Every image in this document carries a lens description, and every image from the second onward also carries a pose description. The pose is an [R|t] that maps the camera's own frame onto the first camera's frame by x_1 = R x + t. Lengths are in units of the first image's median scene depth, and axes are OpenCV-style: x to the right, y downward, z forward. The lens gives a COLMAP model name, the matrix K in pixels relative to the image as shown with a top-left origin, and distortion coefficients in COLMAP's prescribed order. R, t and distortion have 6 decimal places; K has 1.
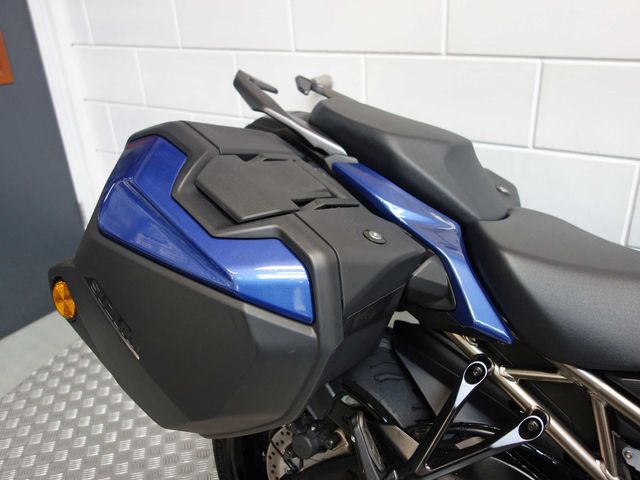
lens RADIAL K [[552.5, 0, 320.0], [0, 552.5, 240.0], [0, 0, 1]] dist [0.005495, 0.008256]
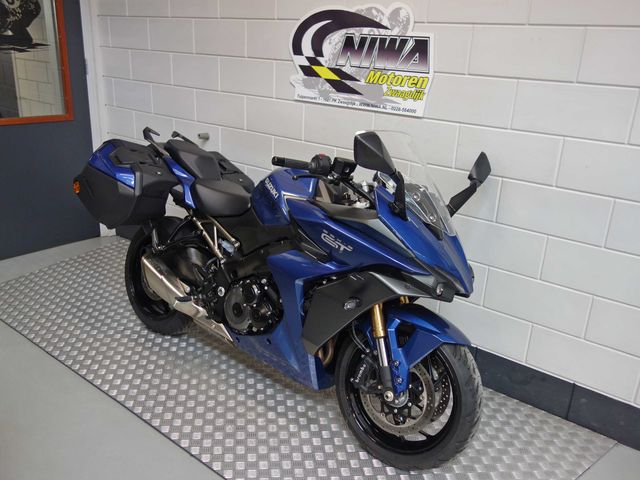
lens RADIAL K [[552.5, 0, 320.0], [0, 552.5, 240.0], [0, 0, 1]] dist [0.005495, 0.008256]
pose [[0.991024, 0.120508, -0.057878, 1.335821], [-0.125909, 0.986874, -0.101125, 0.626020], [0.044932, 0.107505, 0.993189, -2.416371]]
